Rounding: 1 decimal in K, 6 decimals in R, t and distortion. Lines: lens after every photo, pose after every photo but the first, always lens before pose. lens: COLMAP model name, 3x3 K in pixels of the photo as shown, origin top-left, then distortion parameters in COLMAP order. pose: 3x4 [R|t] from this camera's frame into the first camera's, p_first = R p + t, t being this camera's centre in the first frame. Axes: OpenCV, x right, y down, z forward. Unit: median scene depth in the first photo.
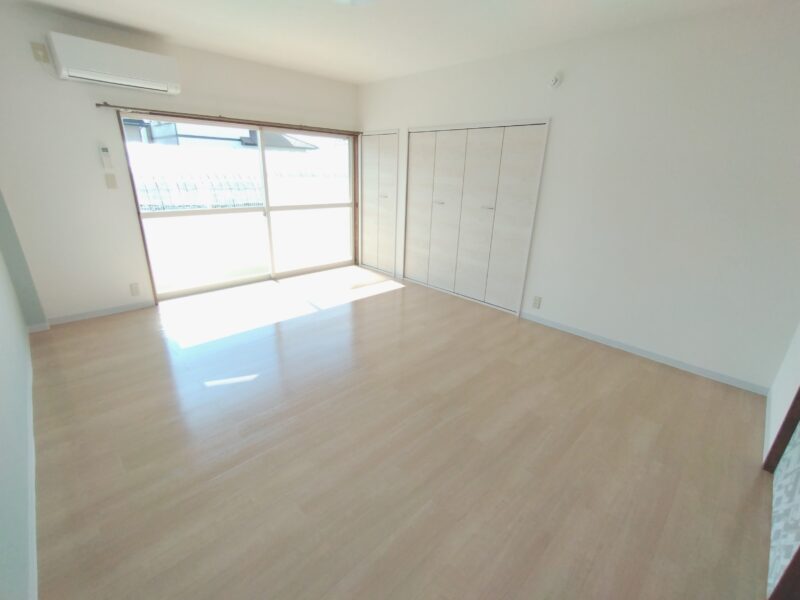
lens RADIAL K [[357.9, 0, 396.0], [0, 357.9, 298.2], [0, 0, 1]] dist [-0.011633, 0.000009]
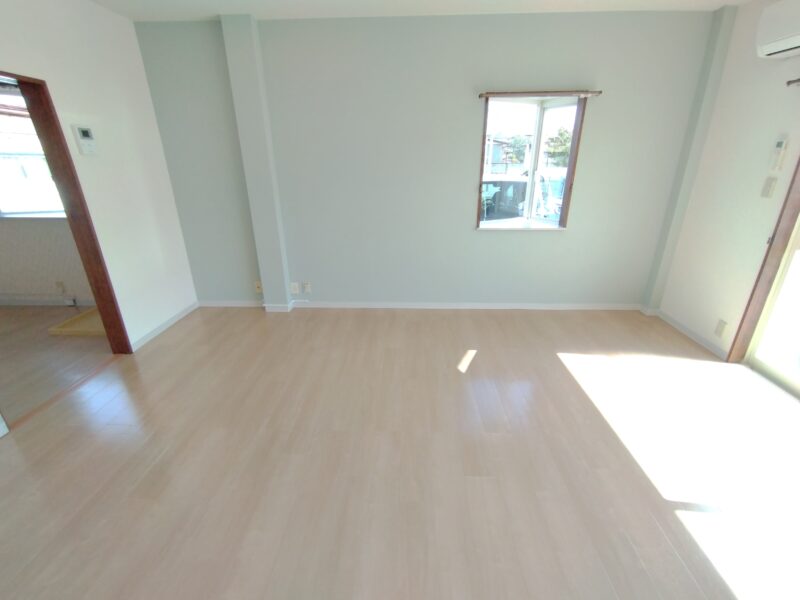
lens RADIAL K [[357.9, 0, 396.0], [0, 357.9, 298.2], [0, 0, 1]] dist [-0.011633, 0.000009]
pose [[-0.732726, 0.222741, -0.643039, 0.247749], [-0.246949, 0.793479, 0.556244, -0.325349], [0.634136, 0.566372, -0.526397, 0.920661]]
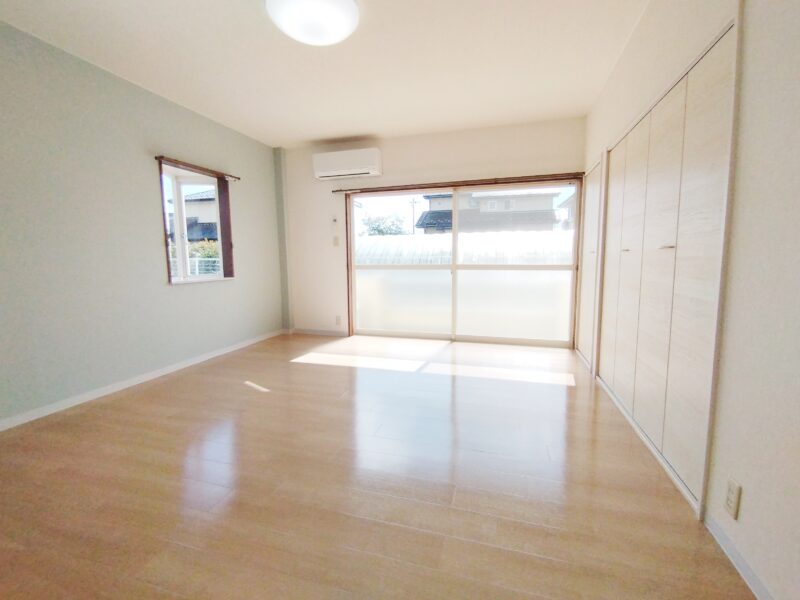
lens RADIAL K [[357.9, 0, 396.0], [0, 357.9, 298.2], [0, 0, 1]] dist [-0.011633, 0.000009]
pose [[0.472743, 0.060020, -0.879154, 0.524328], [-0.275826, 0.957622, -0.082942, -0.053292], [0.836919, 0.281704, 0.469265, 0.531953]]
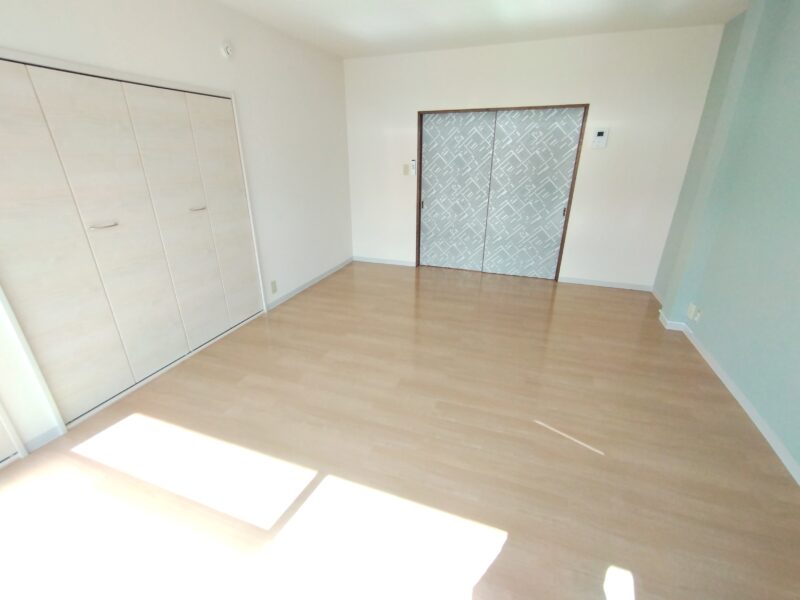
lens RADIAL K [[357.9, 0, 396.0], [0, 357.9, 298.2], [0, 0, 1]] dist [-0.011633, 0.000009]
pose [[-0.440680, -0.363393, 0.820821, -0.581199], [0.297921, 0.803361, 0.515610, -0.373851], [-0.846785, 0.471759, -0.245763, 0.973003]]
